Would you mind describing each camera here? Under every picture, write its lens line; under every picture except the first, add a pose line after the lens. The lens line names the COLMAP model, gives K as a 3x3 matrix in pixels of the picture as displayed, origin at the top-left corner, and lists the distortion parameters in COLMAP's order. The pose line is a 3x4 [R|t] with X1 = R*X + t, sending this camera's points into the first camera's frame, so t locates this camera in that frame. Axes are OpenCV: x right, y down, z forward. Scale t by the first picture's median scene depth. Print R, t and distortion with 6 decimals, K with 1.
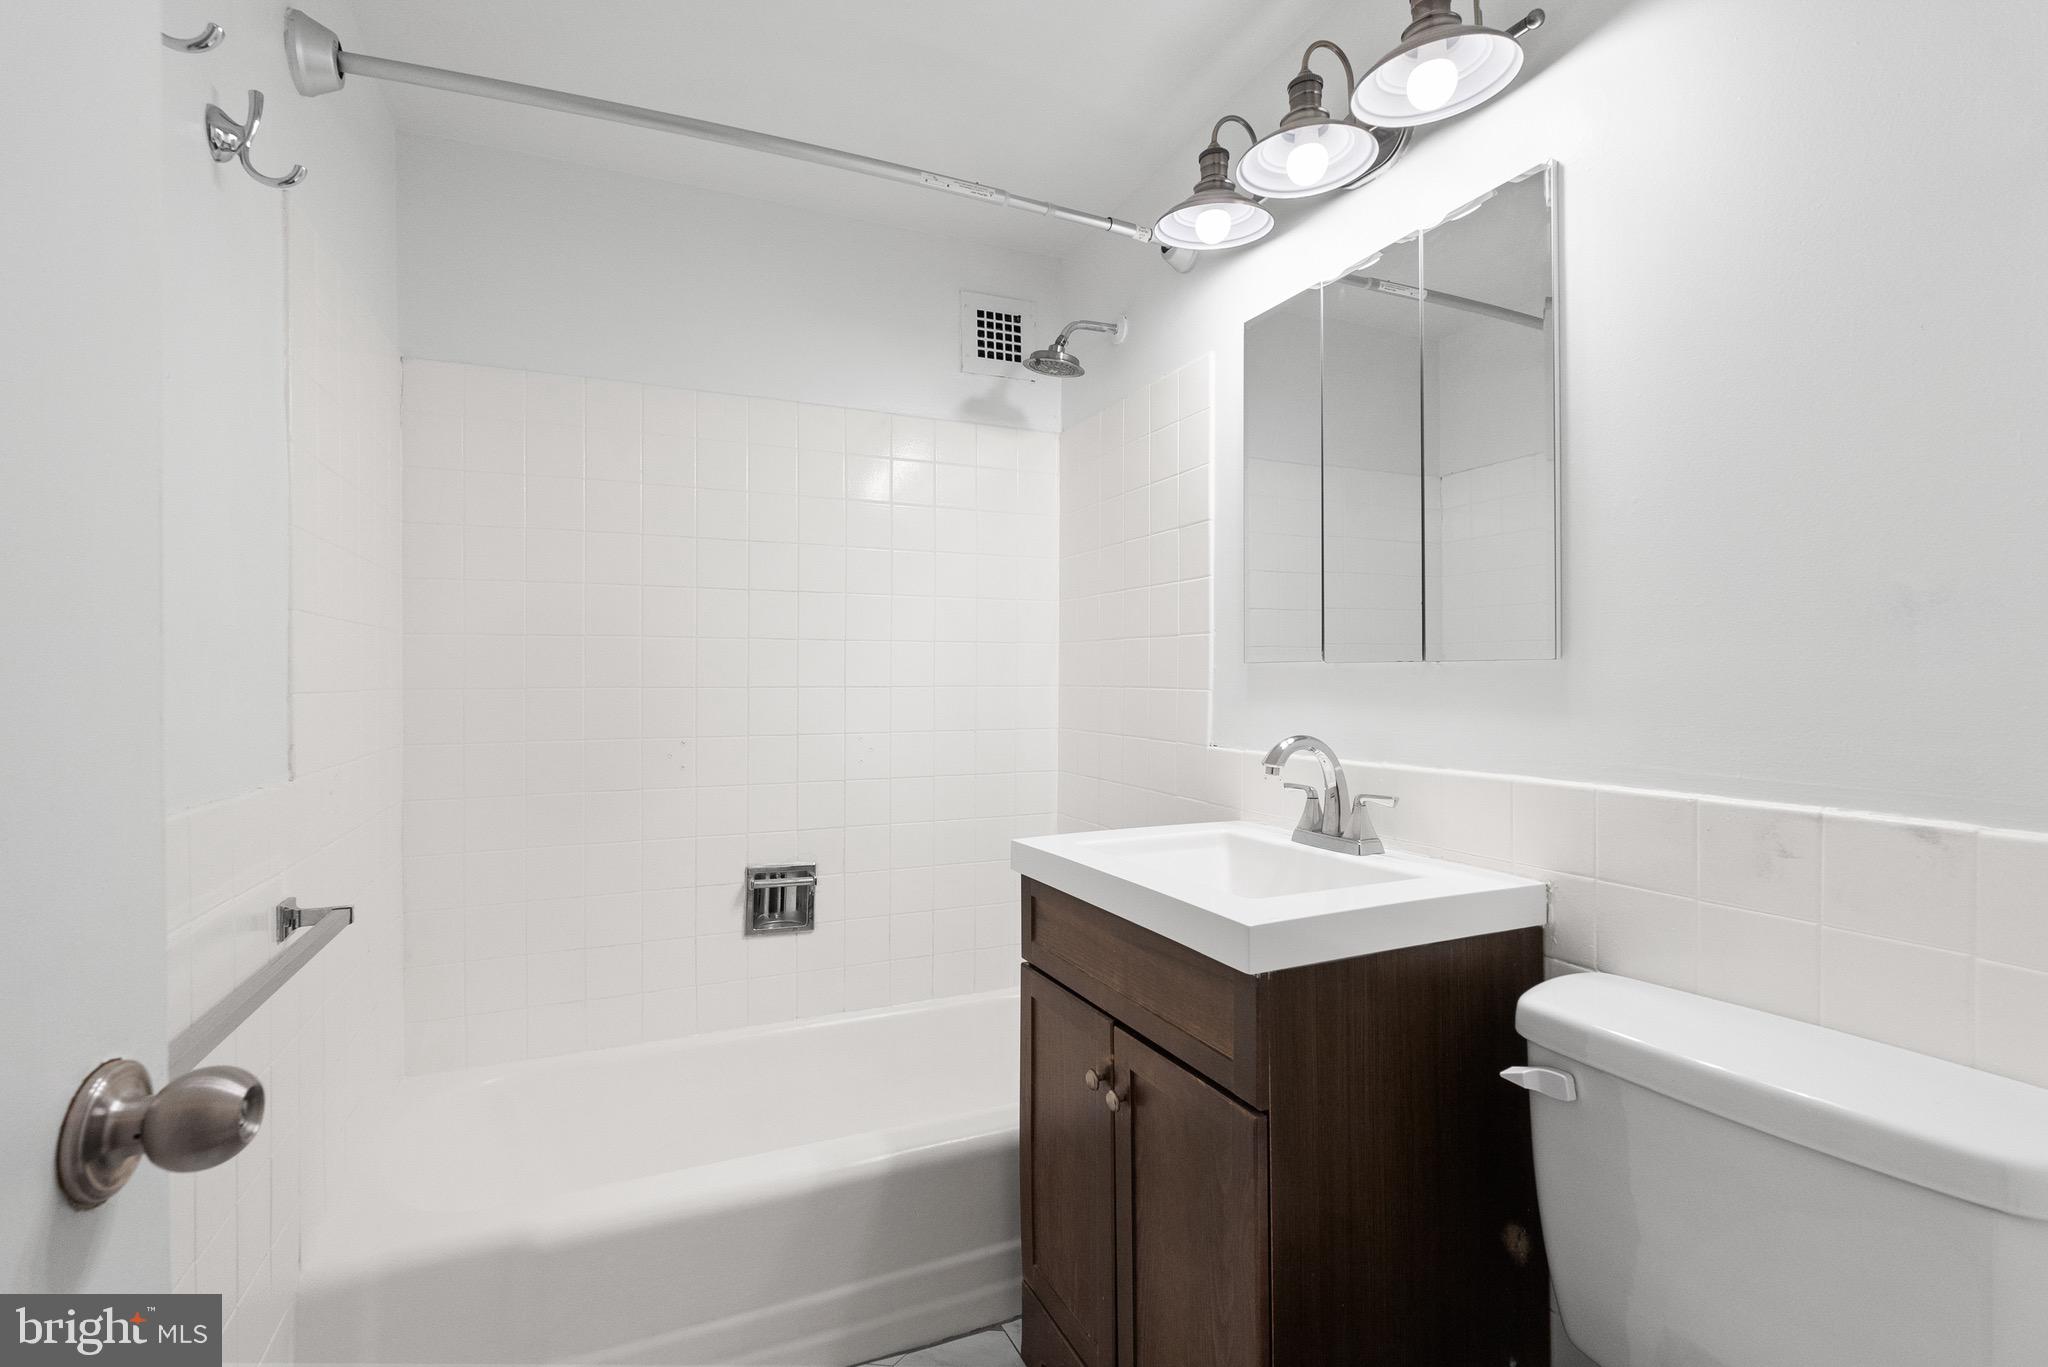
lens RADIAL K [[926.2, 0, 1025.6], [0, 926.2, 682.3], [0, 0, 1]] dist [-0.008247, 0.002578]
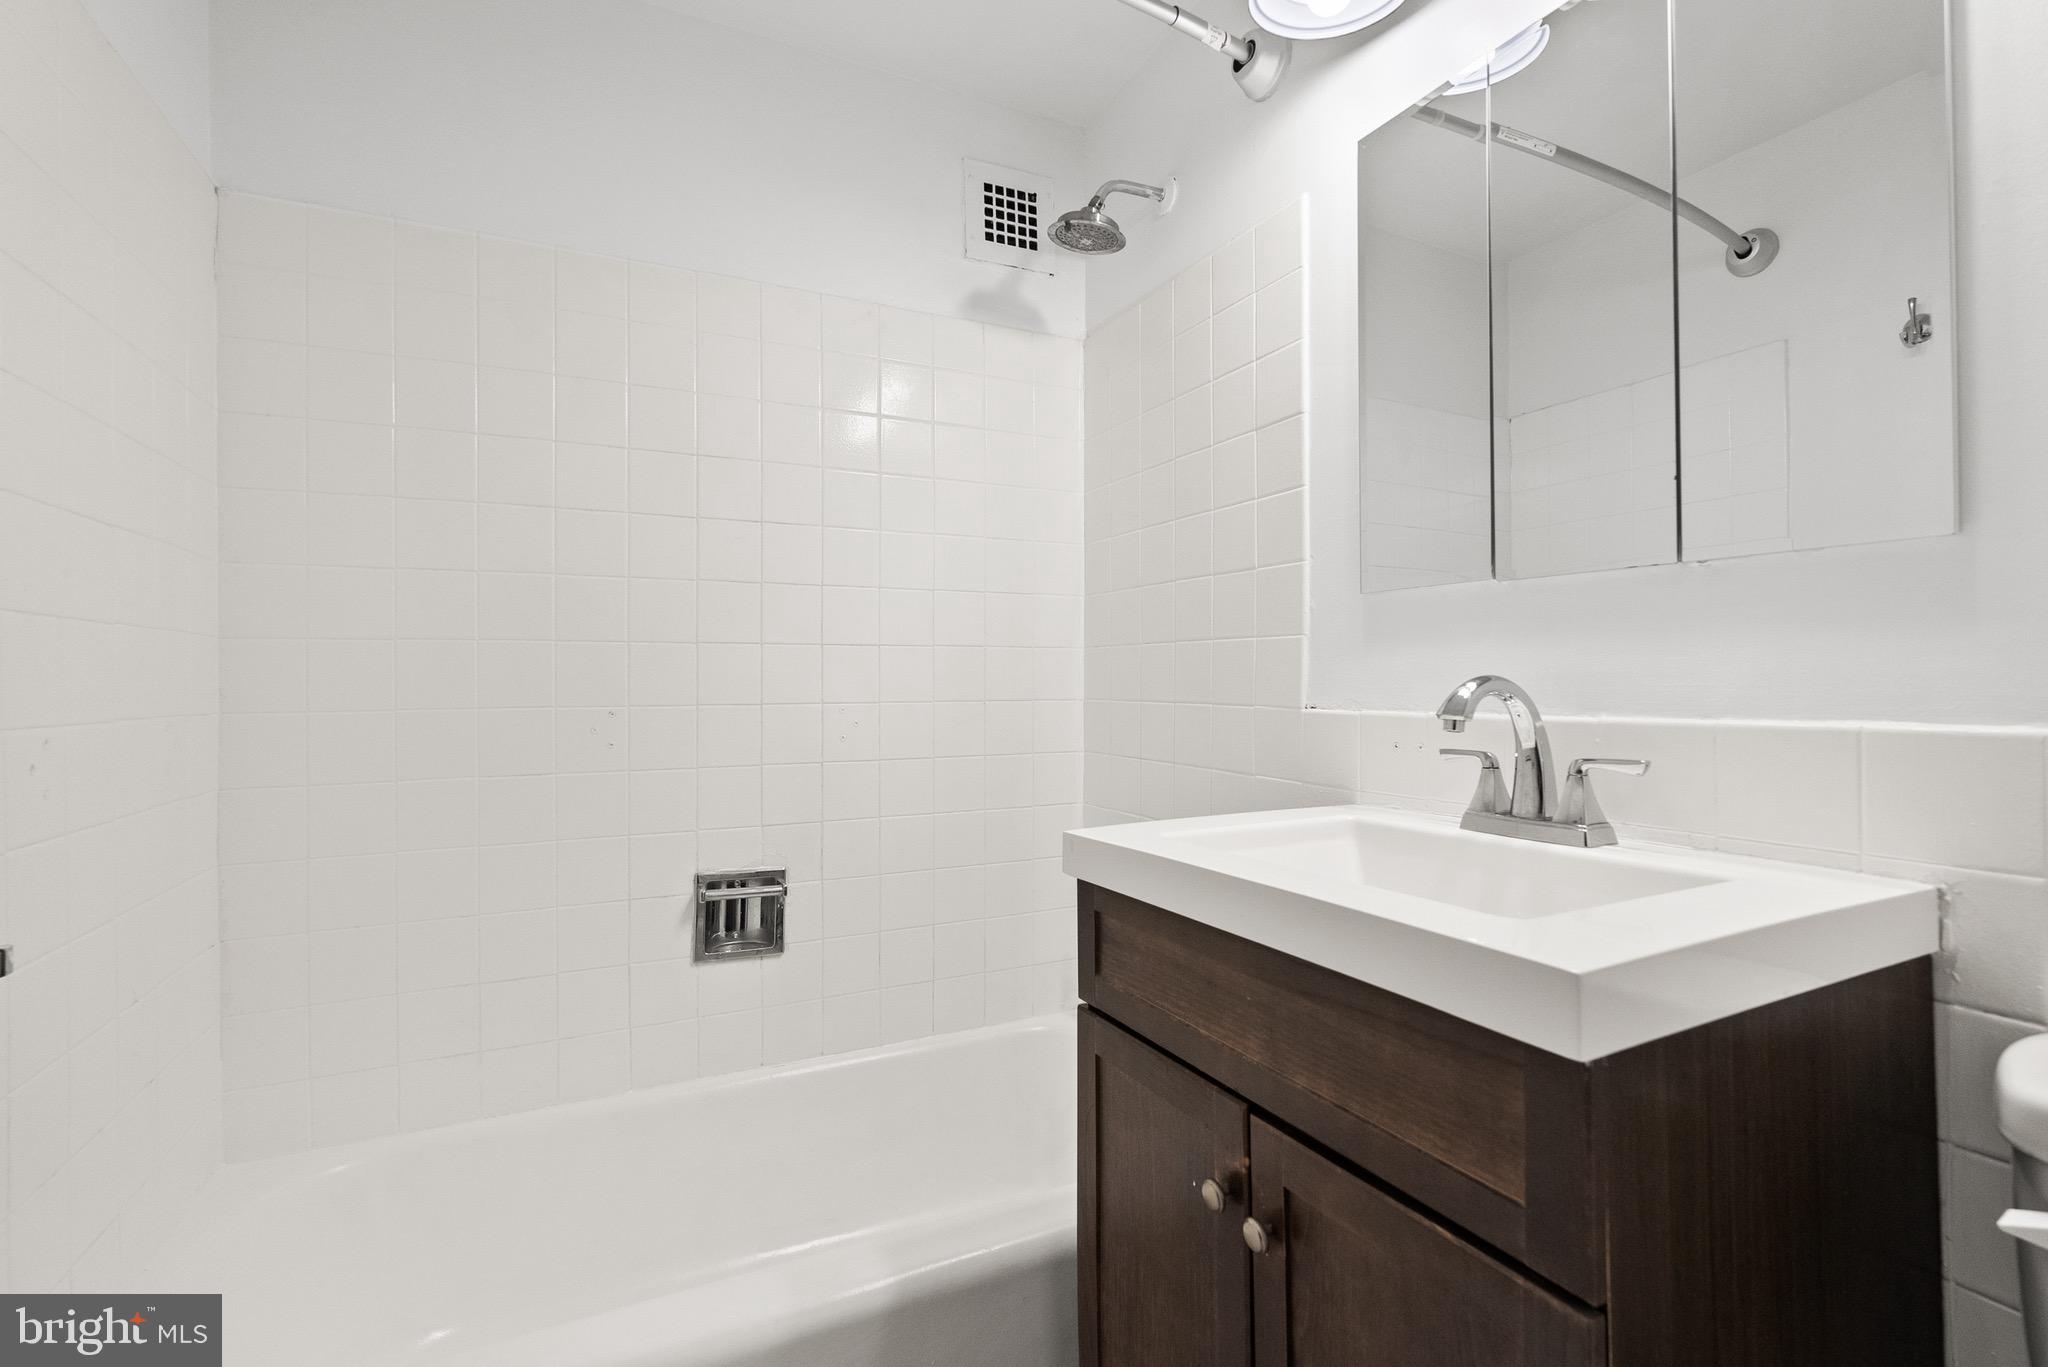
lens RADIAL K [[926.2, 0, 1026.2], [0, 926.2, 689.1], [0, 0, 1]] dist [-0.008247, 0.002578]
pose [[0.999541, -0.003886, 0.030037, -0.065803], [0.003756, 0.999983, 0.004393, 0.059351], [-0.030053, -0.004278, 0.999539, 0.300846]]
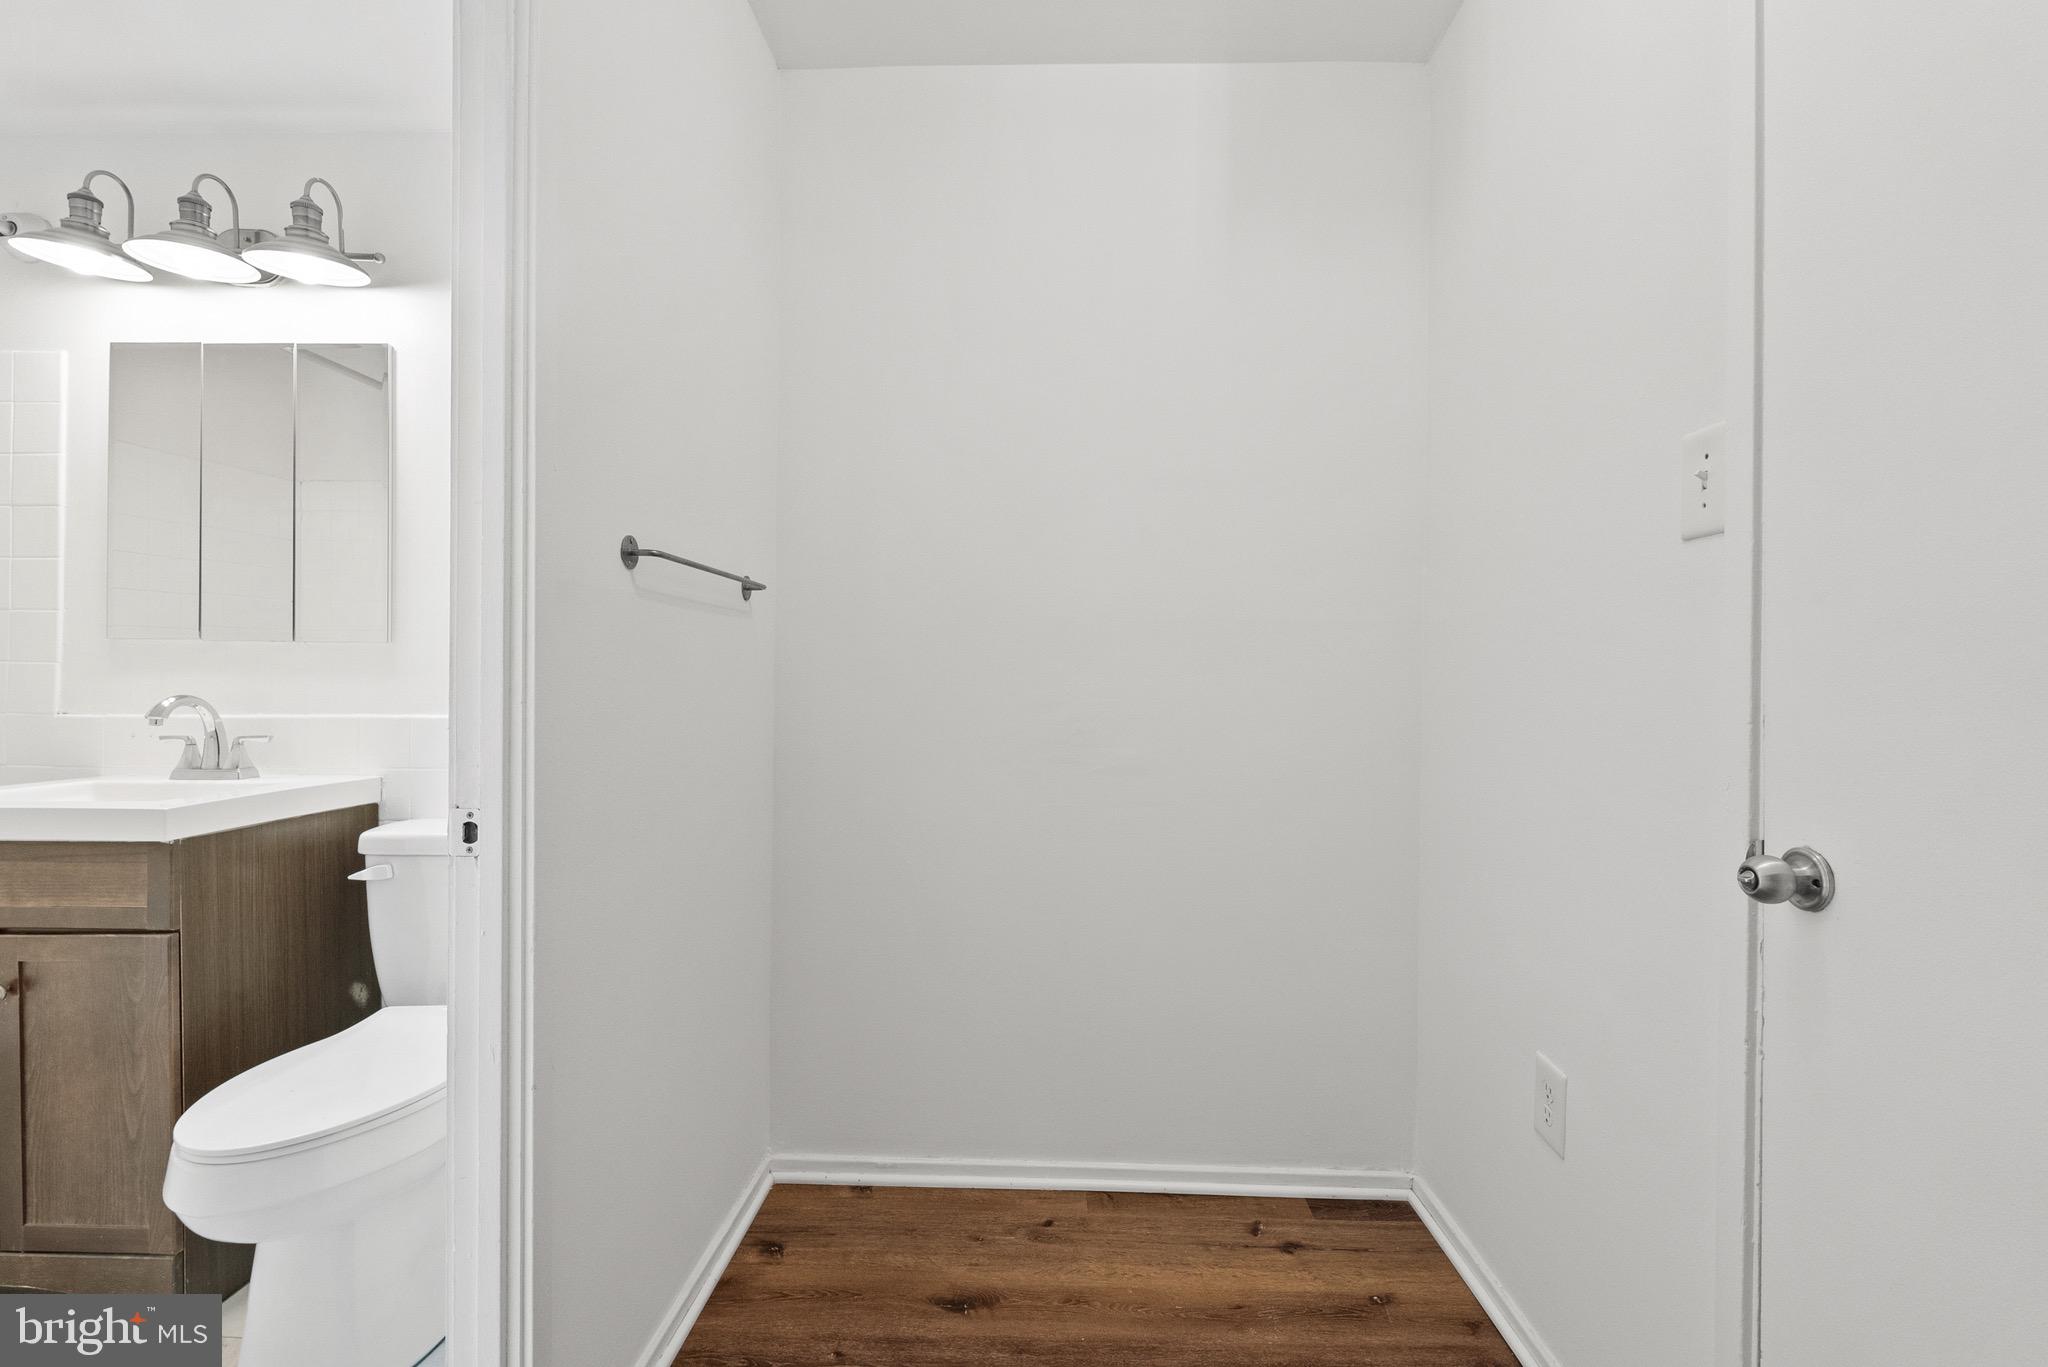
lens RADIAL K [[926.2, 0, 1038.1], [0, 926.2, 667.4], [0, 0, 1]] dist [-0.008247, 0.002578]
pose [[0.449691, 0.007937, 0.893149, -0.305803], [-0.004230, 0.999968, -0.006756, 0.020762], [-0.893174, -0.000740, 0.449710, -0.631370]]
